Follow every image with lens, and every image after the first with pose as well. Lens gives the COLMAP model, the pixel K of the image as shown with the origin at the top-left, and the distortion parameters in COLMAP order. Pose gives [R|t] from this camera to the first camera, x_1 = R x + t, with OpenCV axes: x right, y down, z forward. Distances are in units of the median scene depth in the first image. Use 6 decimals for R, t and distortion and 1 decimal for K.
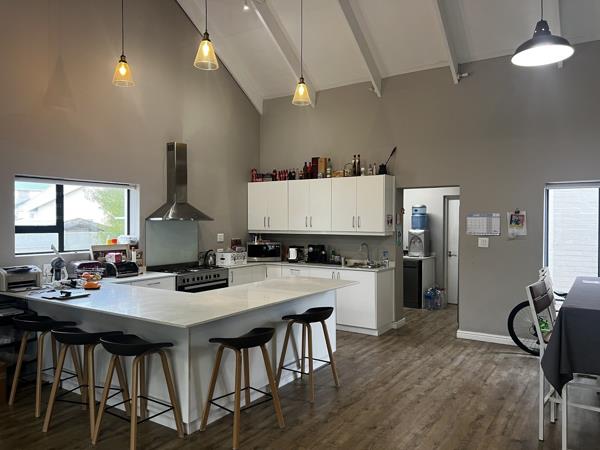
lens RADIAL K [[449.3, 0, 300.0], [0, 449.3, 225.0], [0, 0, 1]] dist [0.051325, -0.052057]
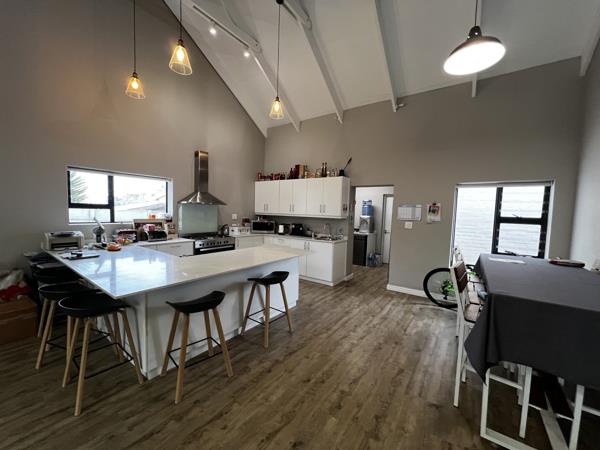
lens RADIAL K [[238.6, 0, 300.0], [0, 238.6, 225.0], [0, 0, 1]] dist [0.000327, -0.000104]
pose [[0.998983, 0.031029, -0.032717, 0.087553], [-0.029362, 0.998305, 0.050252, 0.010529], [0.034221, -0.049240, 0.998201, 0.237116]]
